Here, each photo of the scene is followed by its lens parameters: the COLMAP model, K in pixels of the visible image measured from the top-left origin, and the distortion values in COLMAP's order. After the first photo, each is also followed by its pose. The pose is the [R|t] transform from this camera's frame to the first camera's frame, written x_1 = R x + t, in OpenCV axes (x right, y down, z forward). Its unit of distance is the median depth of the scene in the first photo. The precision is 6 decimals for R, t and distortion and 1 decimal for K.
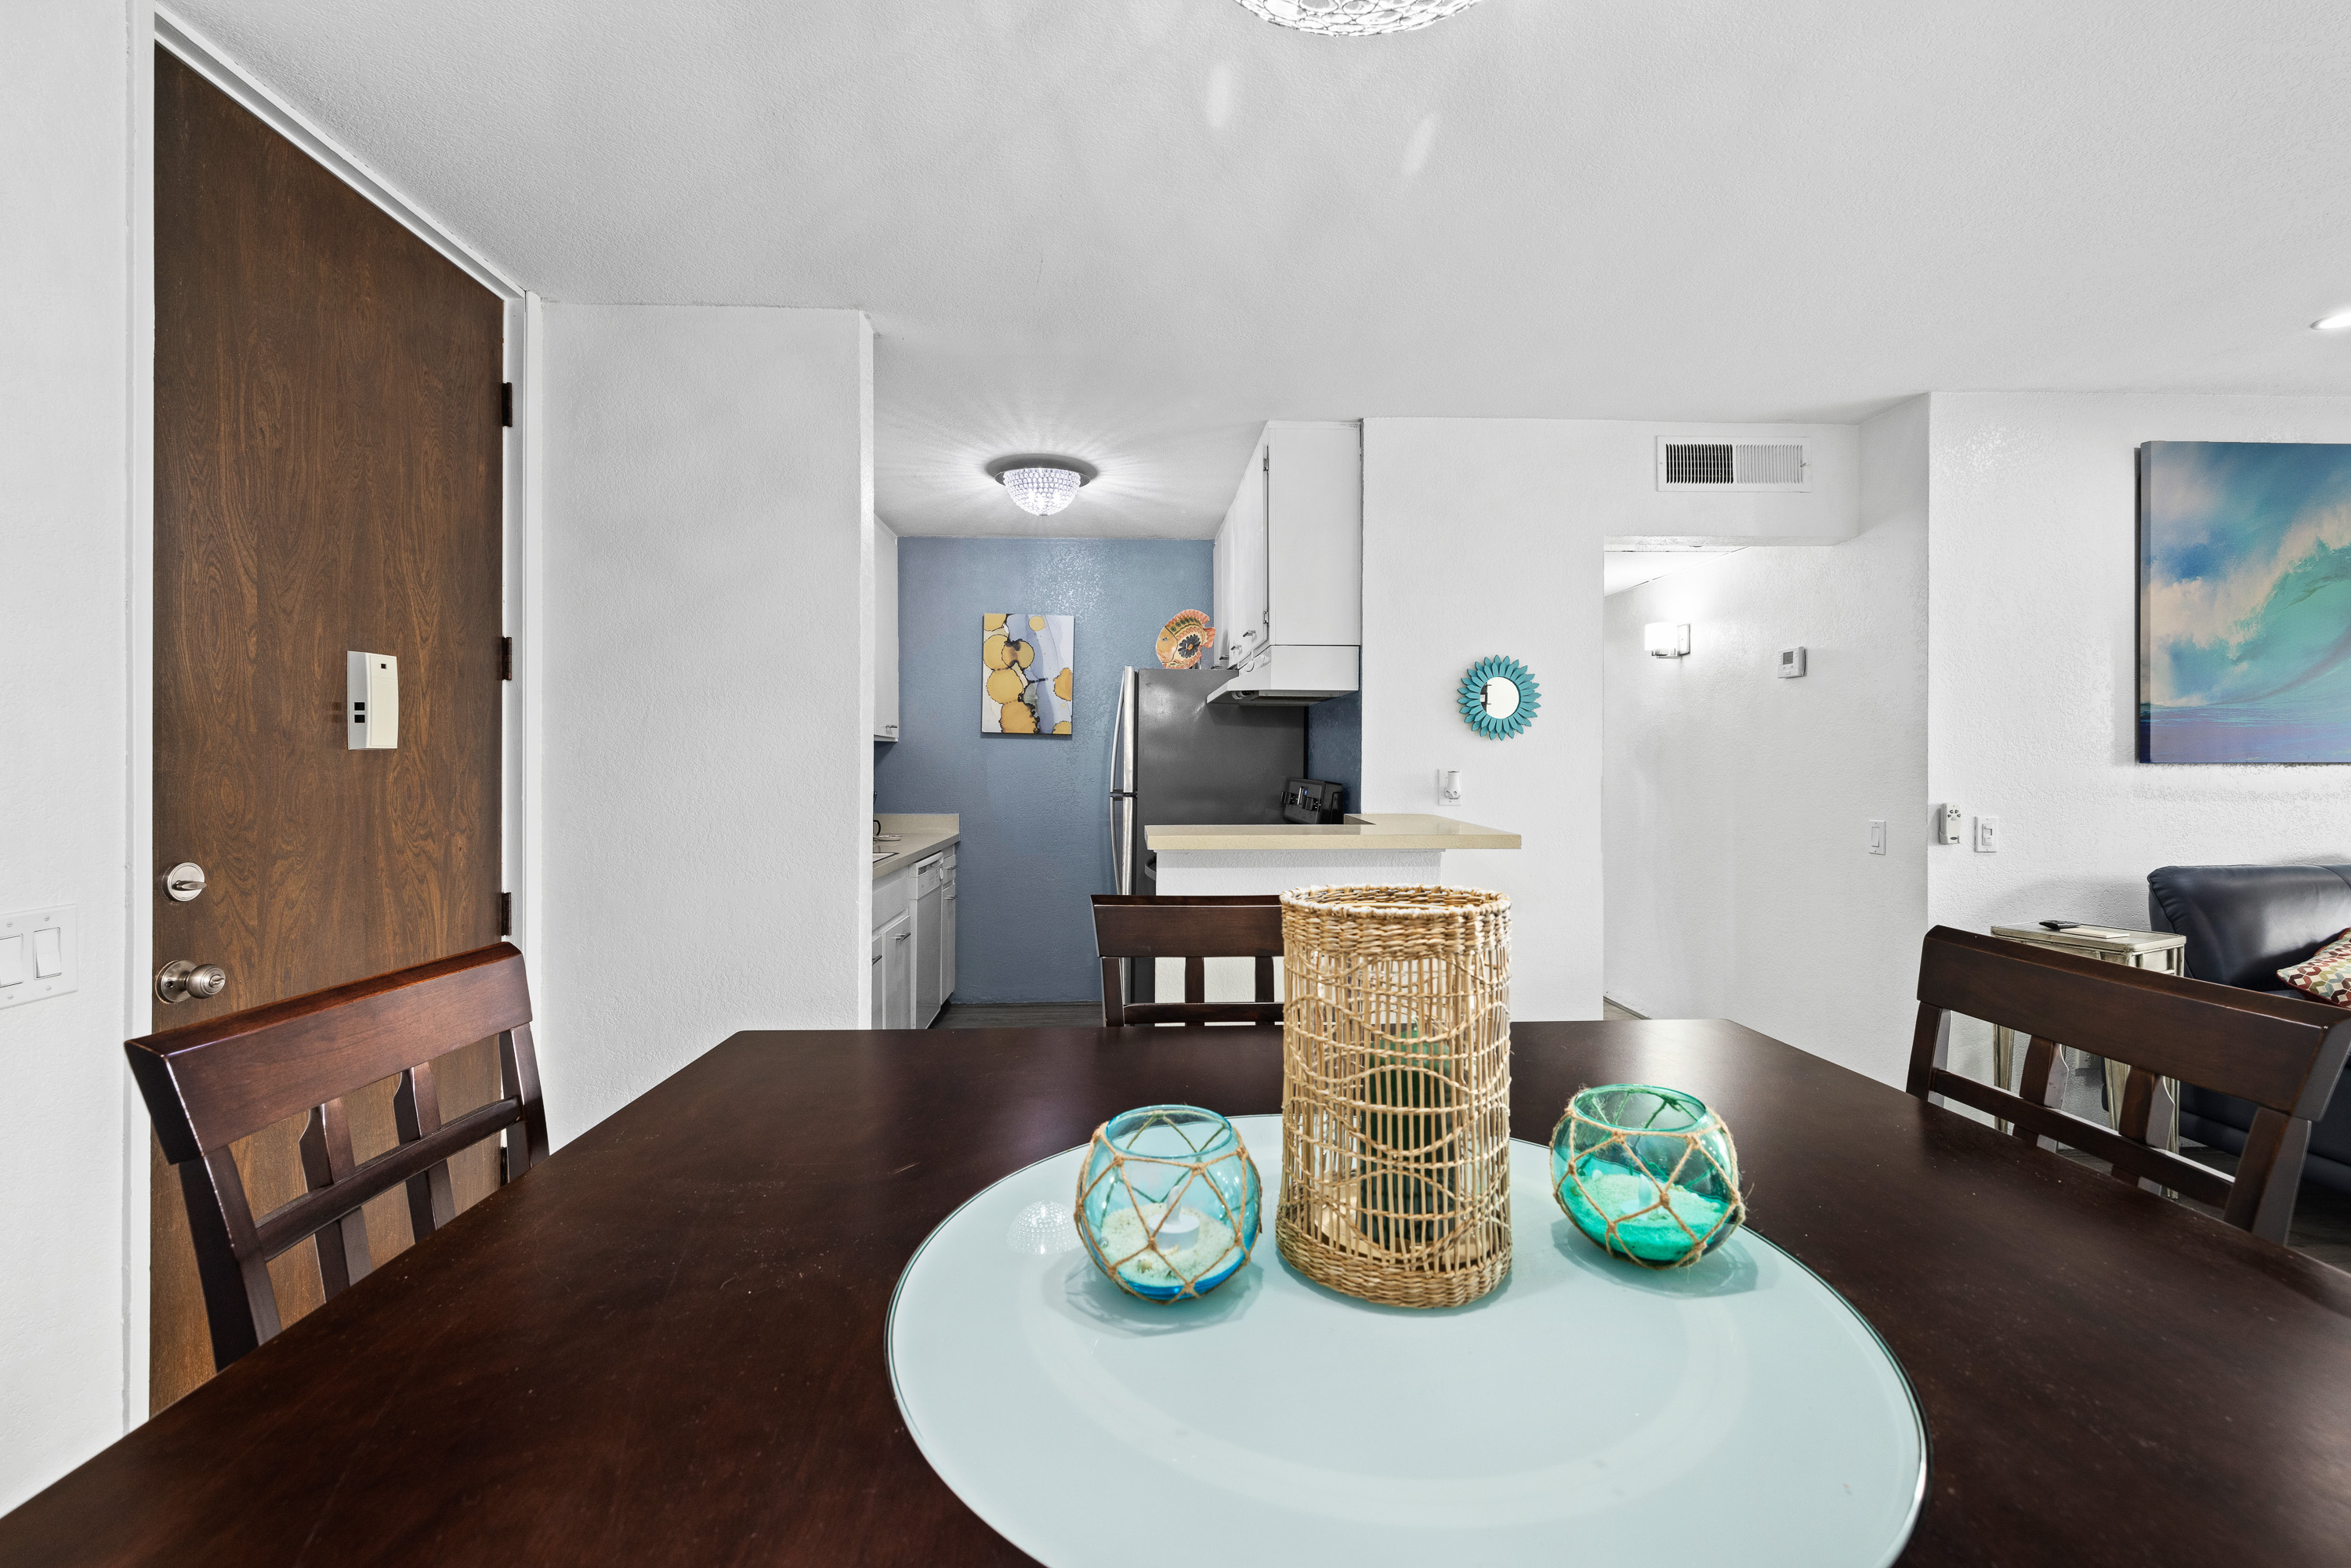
lens RADIAL K [[1002.1, 0, 1177.4], [0, 1002.1, 765.9], [0, 0, 1]] dist [0.002718, 0.000326]
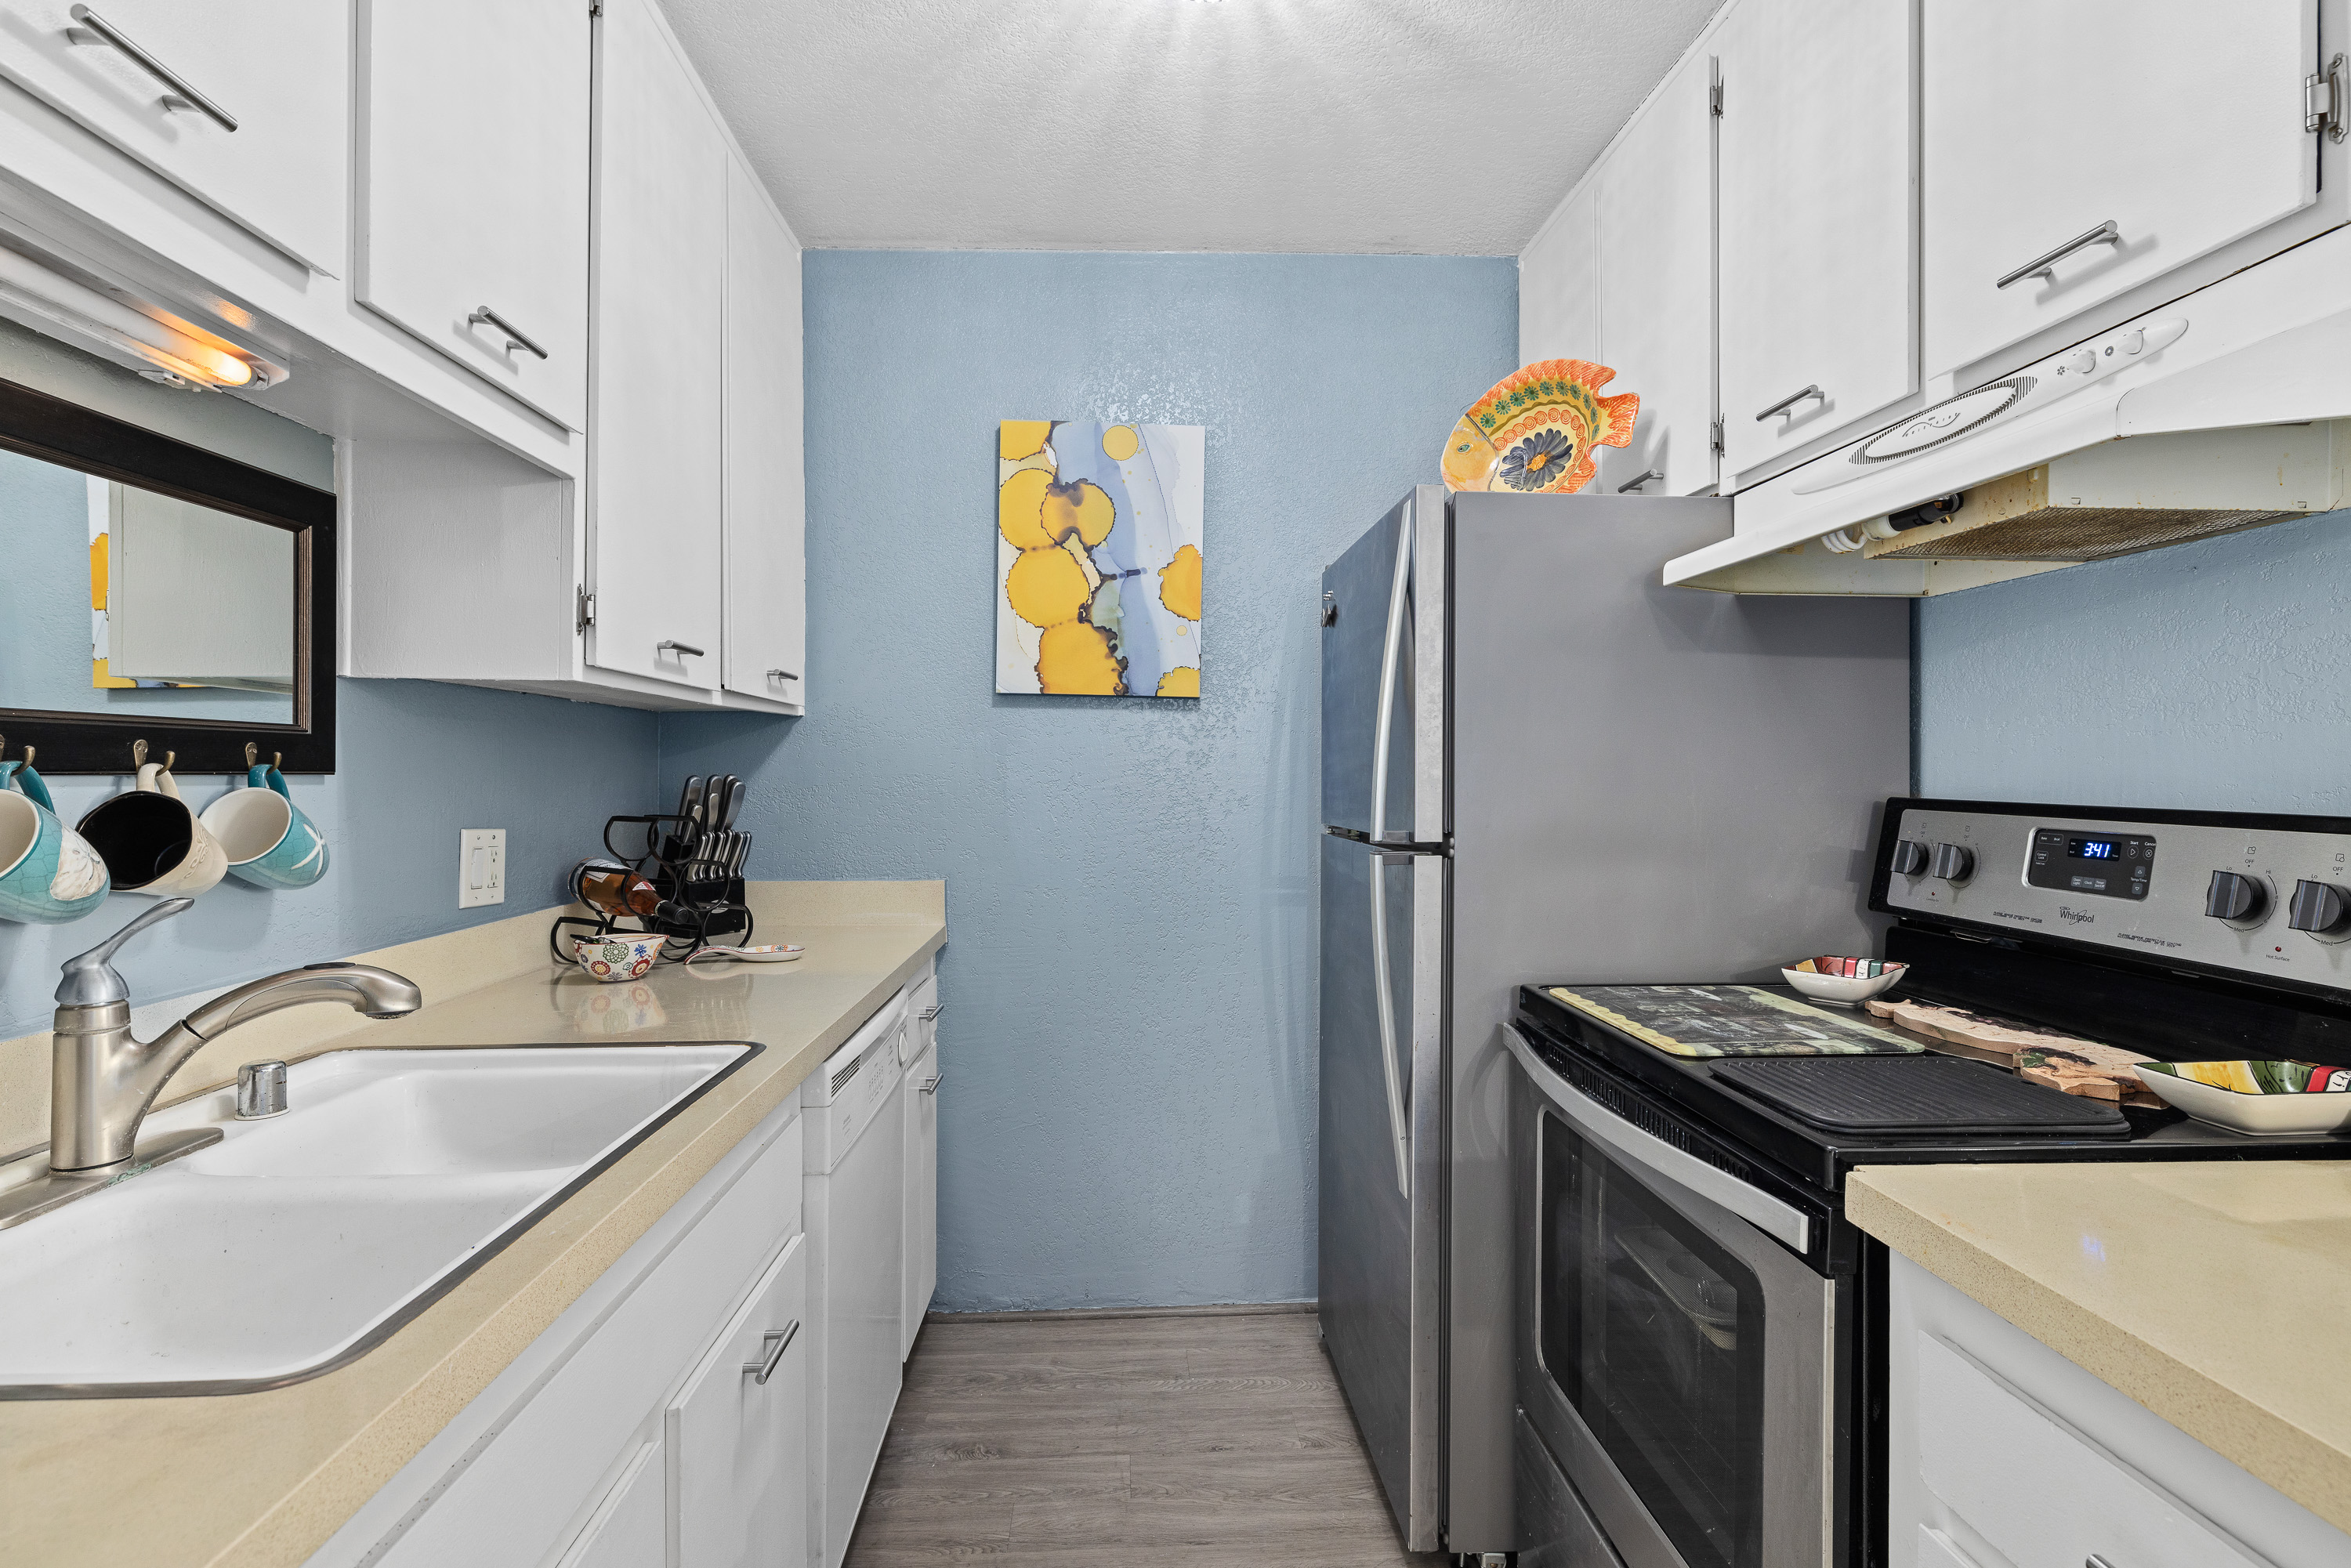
lens RADIAL K [[1174.1, 0, 1189.3], [0, 1174.1, 781.4], [0, 0, 1]] dist [0.006435, 0.005238]
pose [[0.999987, -0.002456, -0.004374, -0.175059], [0.002489, 0.999968, 0.007552, 0.002471], [0.004355, -0.007563, 0.999962, 0.784789]]
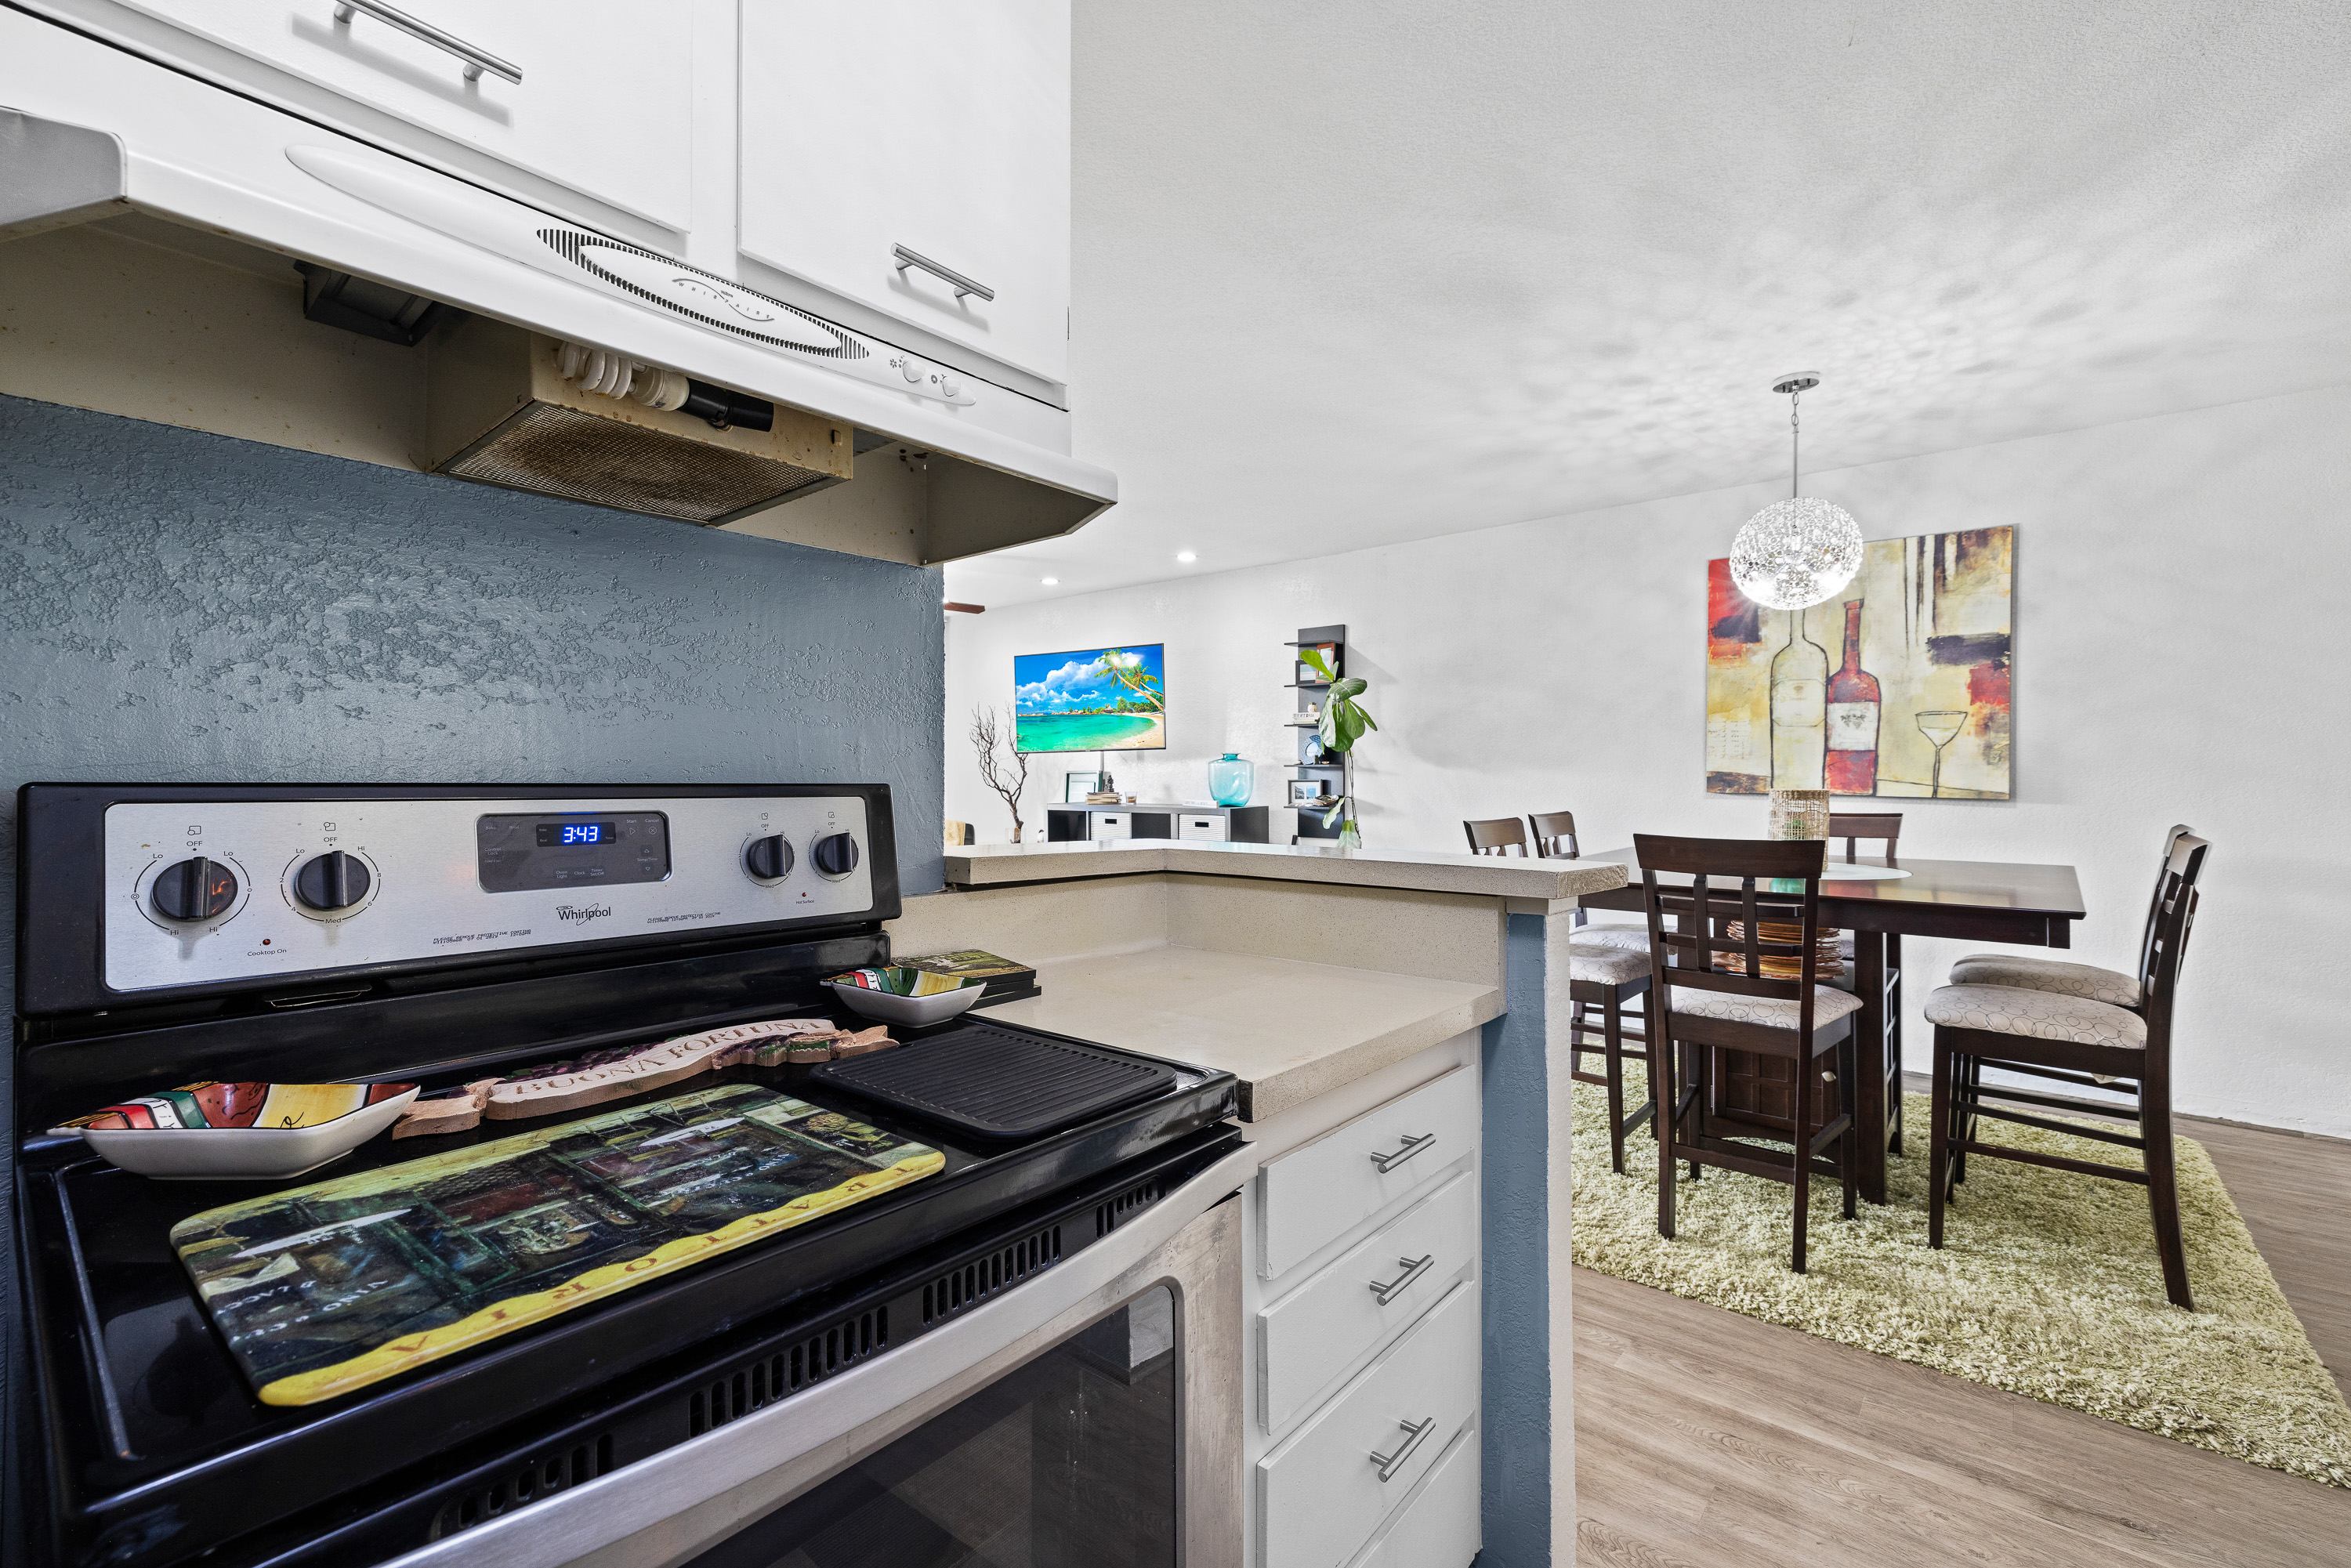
lens RADIAL K [[1019.6, 0, 1164.2], [0, 1019.6, 776.0], [0, 0, 1]] dist [0.004198, 0.001012]
pose [[-0.723765, 0.000270, 0.690047, -0.201209], [0.001158, 0.999999, 0.000823, 0.013589], [-0.690046, 0.001394, -0.723764, 1.337506]]
